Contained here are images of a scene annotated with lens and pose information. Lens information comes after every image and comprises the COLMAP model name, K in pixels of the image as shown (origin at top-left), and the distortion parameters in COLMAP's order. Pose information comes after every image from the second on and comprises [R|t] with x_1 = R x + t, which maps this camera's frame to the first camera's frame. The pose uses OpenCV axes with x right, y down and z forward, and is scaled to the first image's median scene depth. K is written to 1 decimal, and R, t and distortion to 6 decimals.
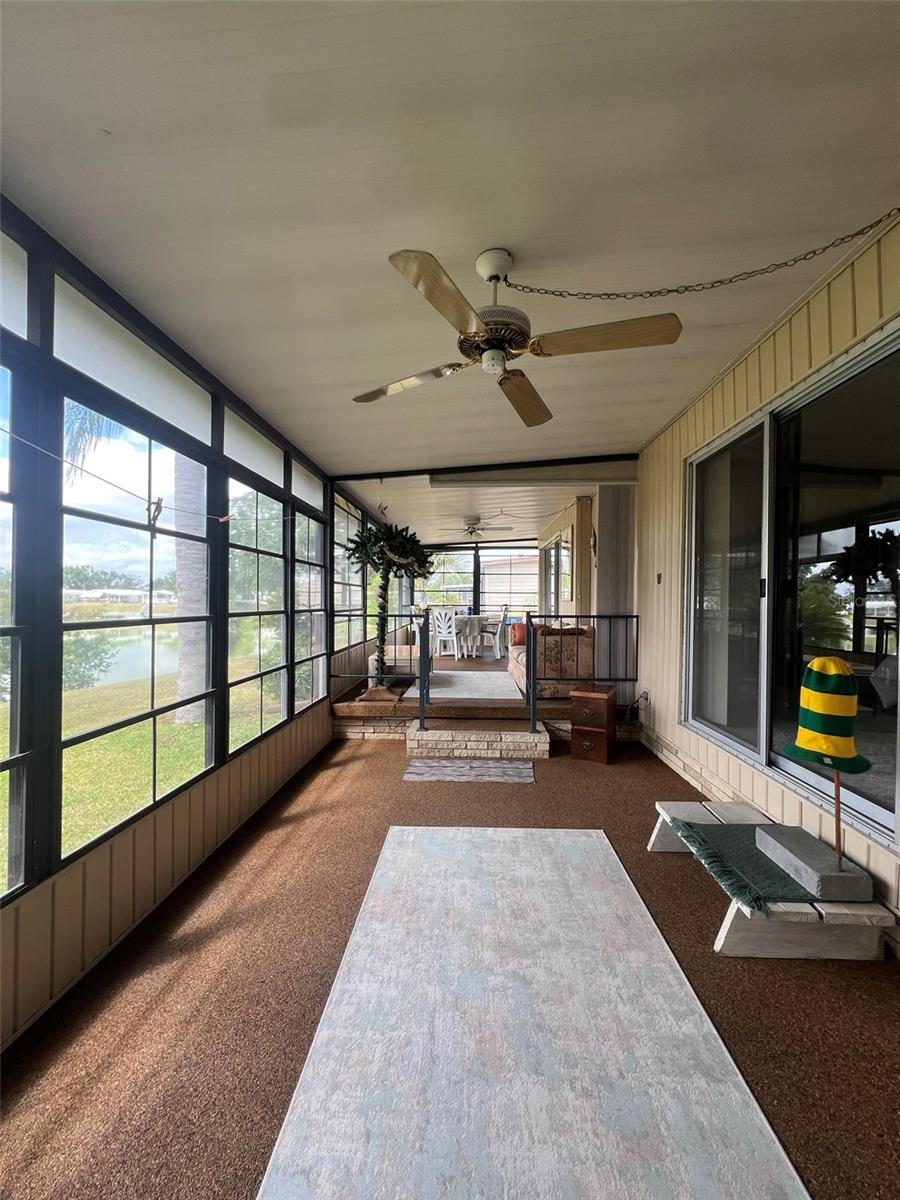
lens RADIAL K [[480.7, 0, 451.1], [0, 480.7, 604.3], [0, 0, 1]] dist [-0.003075, 0.000900]
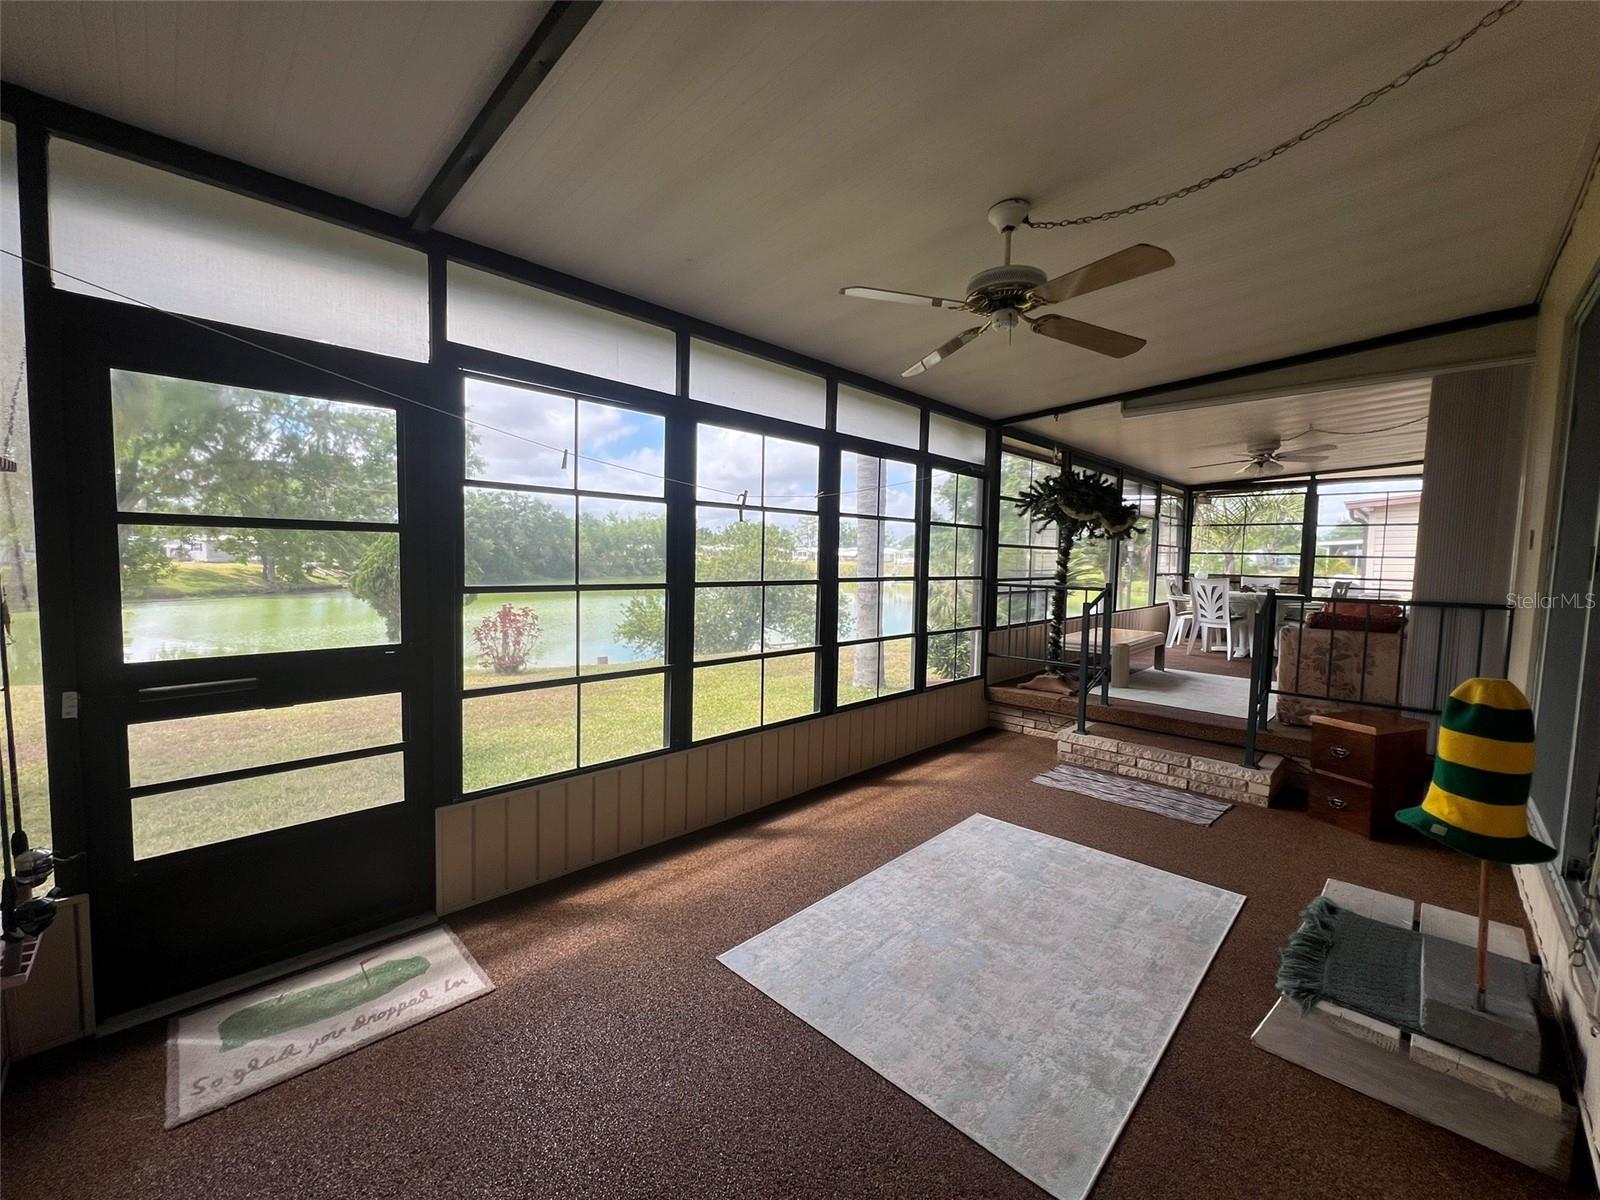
lens RADIAL K [[641.0, 0, 795.5], [0, 641.0, 600.8], [0, 0, 1]] dist [-0.003075, 0.000900]
pose [[0.747177, 0.054875, -0.662356, 0.293359], [-0.019799, 0.997981, 0.060347, -0.010822], [0.664331, -0.031976, 0.746755, -0.103311]]
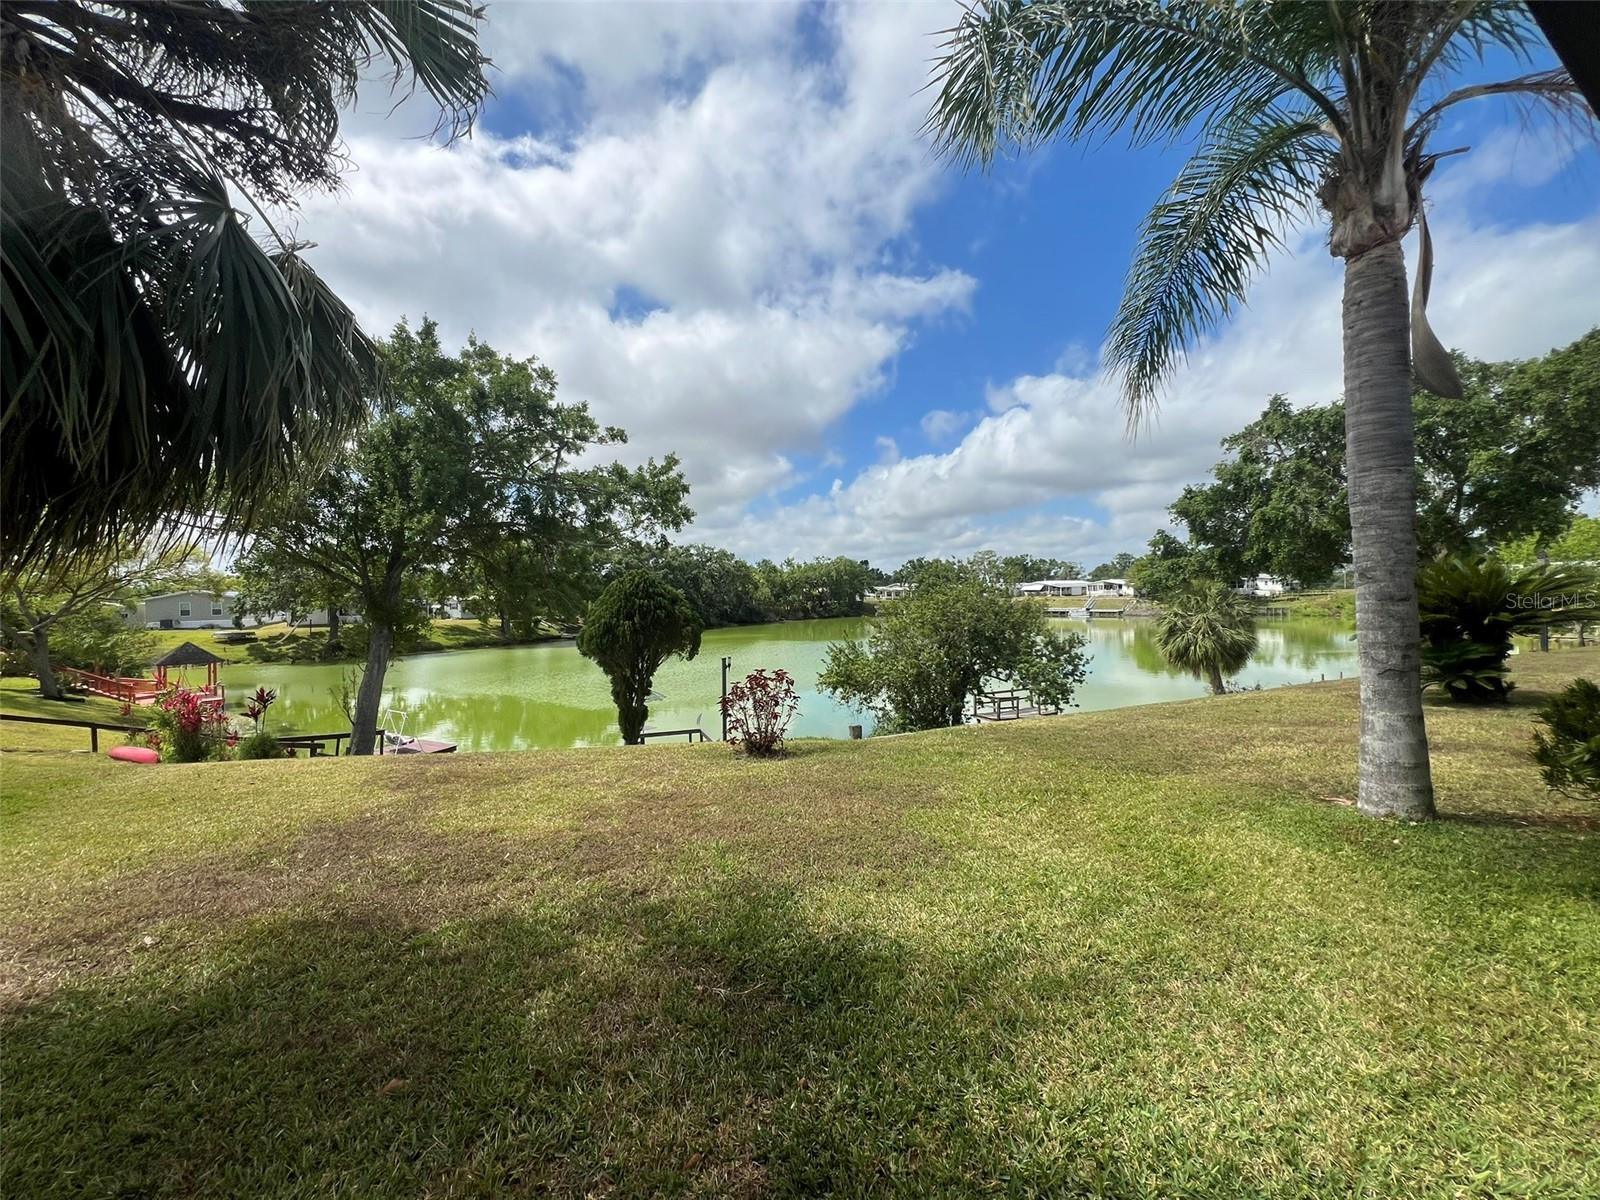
lens RADIAL K [[641.0, 0, 792.5], [0, 641.0, 596.6], [0, 0, 1]] dist [-0.003075, 0.000900]
pose [[0.545934, -0.017863, -0.837637, -0.389345], [0.018803, 0.999782, -0.009066, -0.021105], [0.837617, -0.010801, 0.546151, 0.003615]]
